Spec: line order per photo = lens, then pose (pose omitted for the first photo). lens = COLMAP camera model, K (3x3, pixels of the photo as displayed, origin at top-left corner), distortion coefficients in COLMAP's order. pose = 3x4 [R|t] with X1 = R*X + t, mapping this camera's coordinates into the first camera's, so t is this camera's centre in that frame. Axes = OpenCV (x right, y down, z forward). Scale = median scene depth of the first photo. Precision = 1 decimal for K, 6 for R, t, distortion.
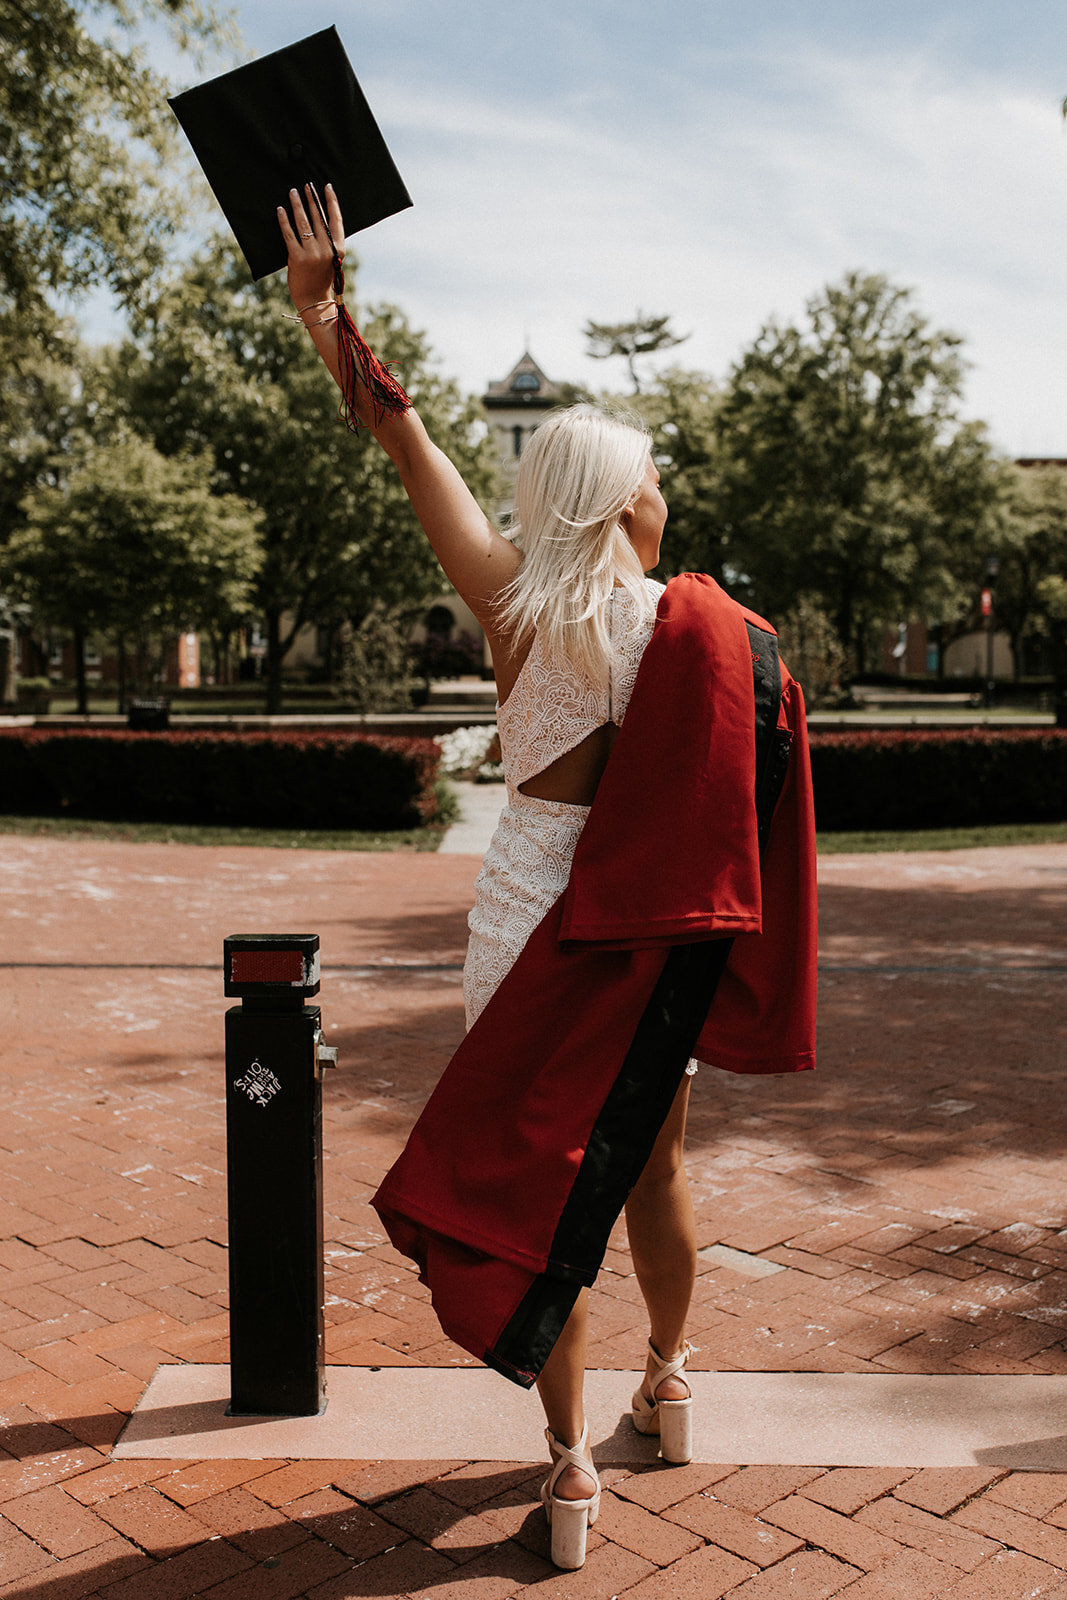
lens RADIAL K [[1612.4, 0, 535.7], [0, 1612.4, 805.6], [0, 0, 1]] dist [-0.002405, -0.011604]
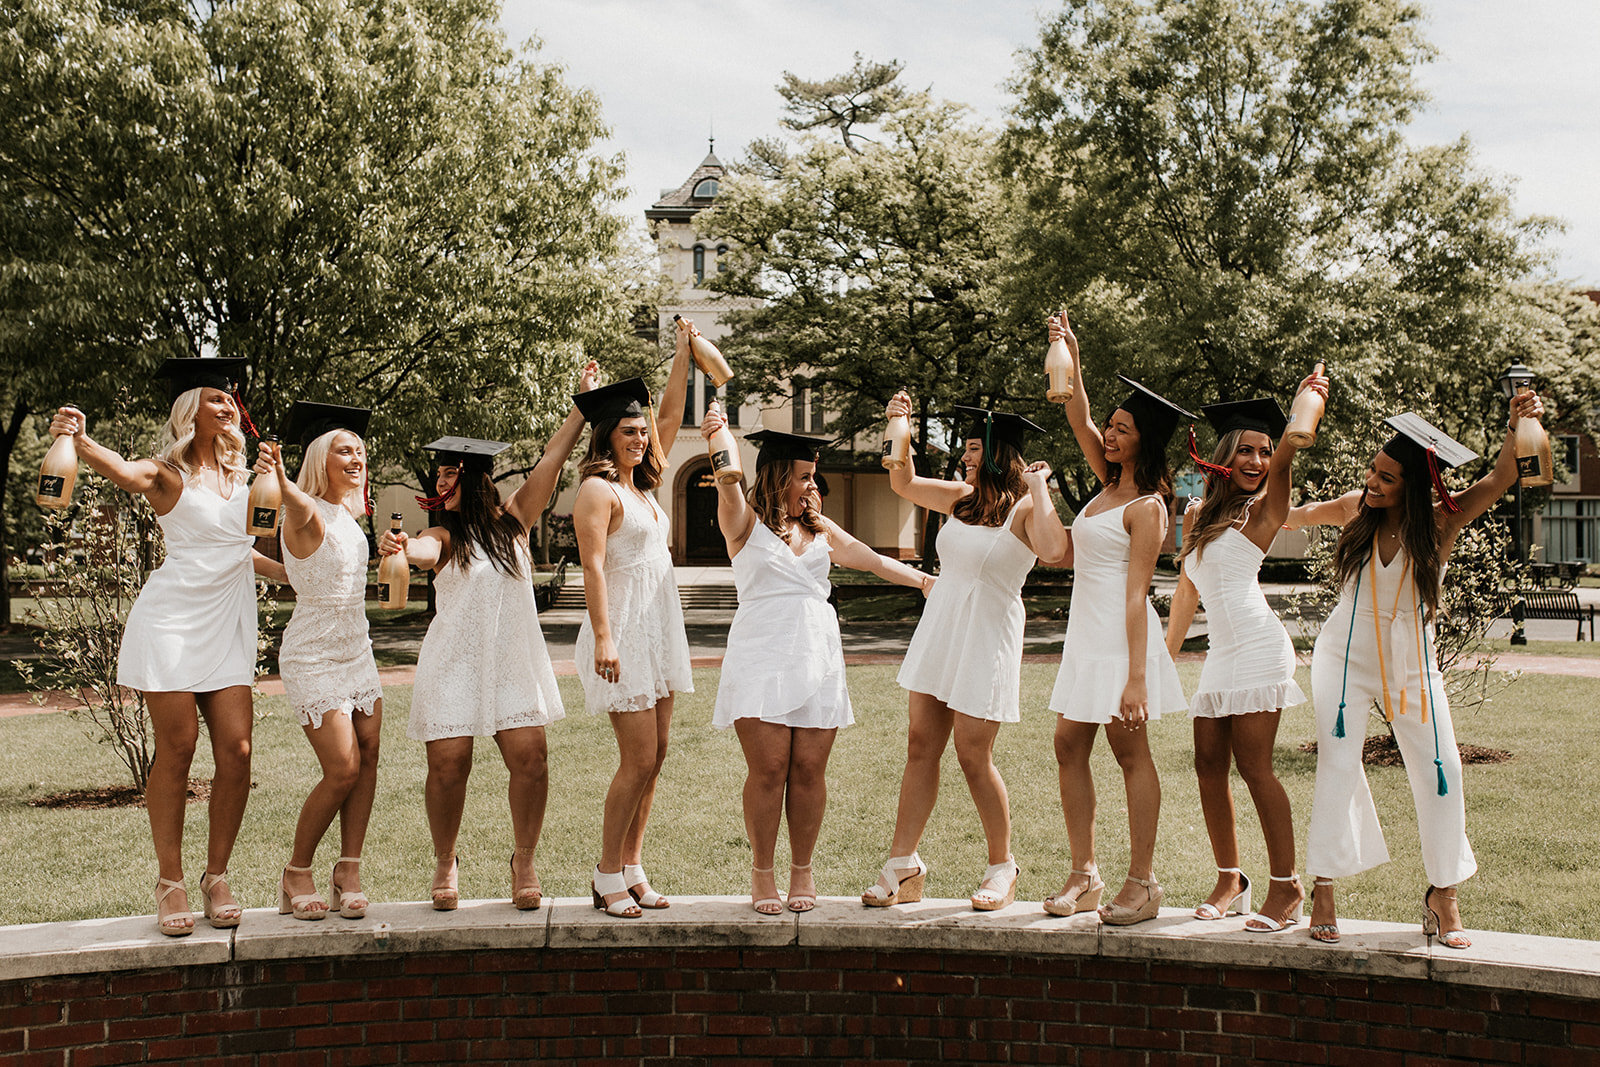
lens RADIAL K [[1582.5, 0, 762.3], [0, 1582.5, 531.7], [0, 0, 1]] dist [-0.002261, -0.003574]
pose [[0.999870, -0.000536, 0.016108, 0.017381], [0.001971, 0.996014, -0.089176, -0.053559], [-0.015996, 0.089196, 0.995886, 0.504278]]
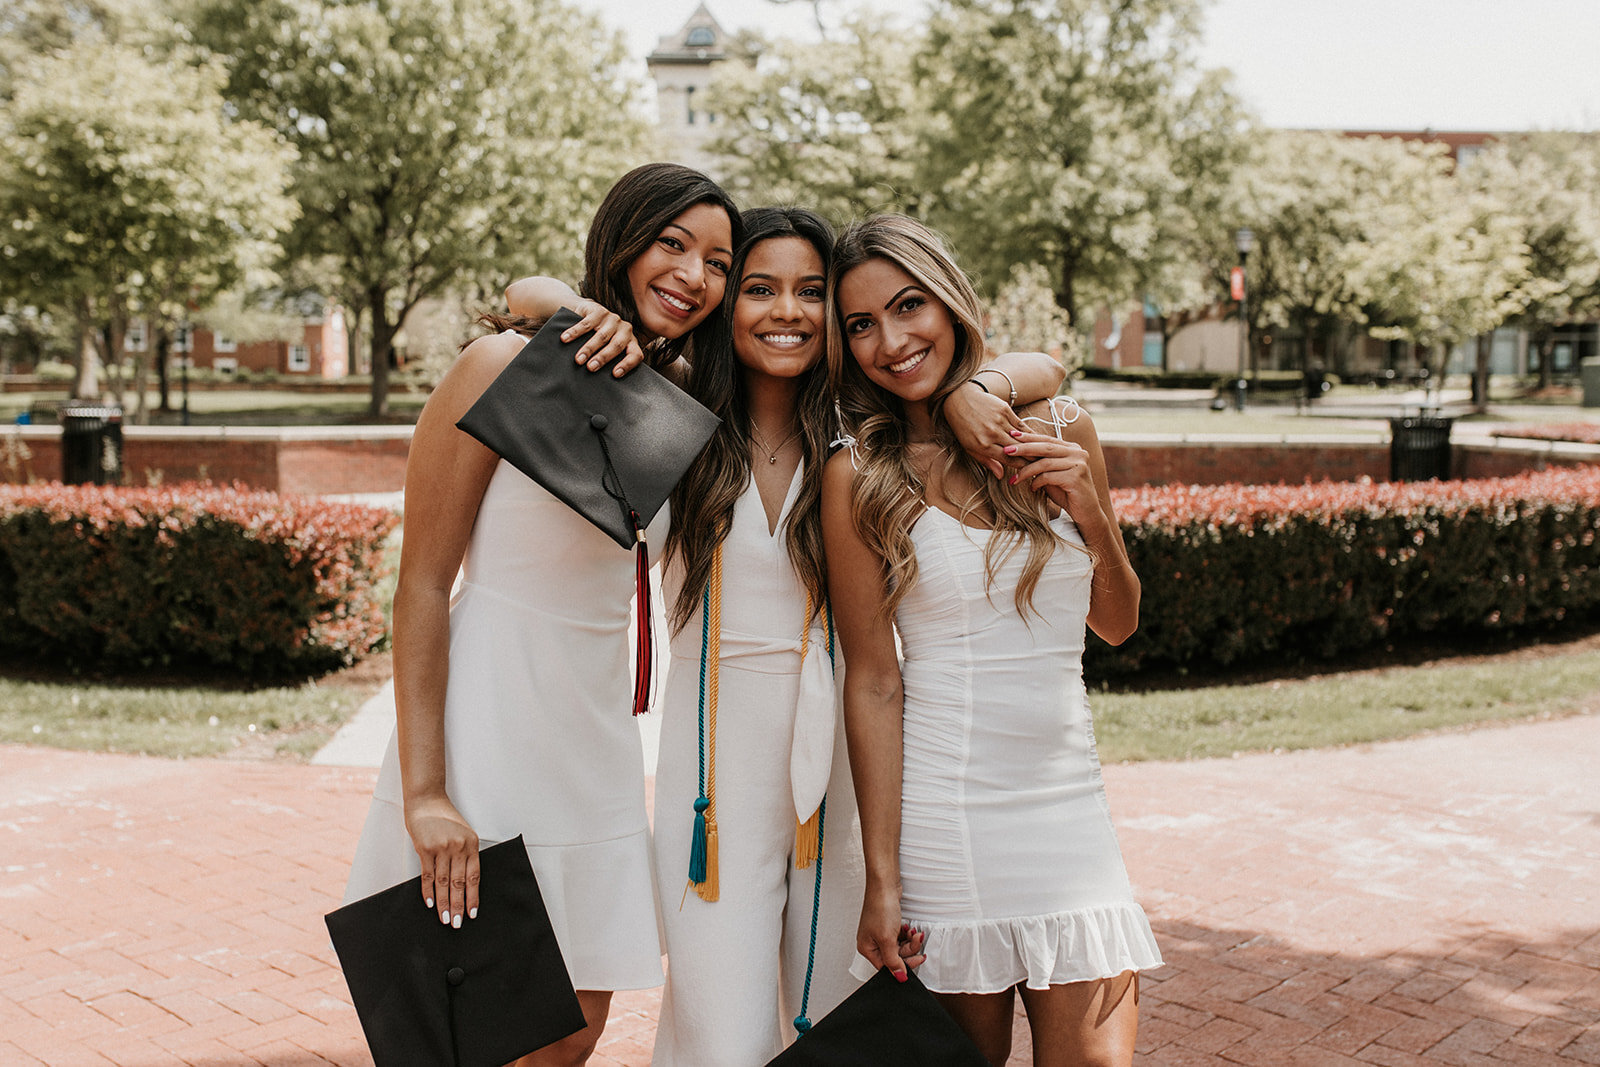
lens RADIAL K [[1740.9, 0, 869.6], [0, 1740.9, 528.8], [0, 0, 1]] dist [-0.009404, -0.021311]
pose [[0.996359, -0.002831, 0.085207, 0.013498], [0.001801, 0.999924, 0.012163, -0.010337], [-0.085235, -0.011965, 0.996289, 0.111531]]
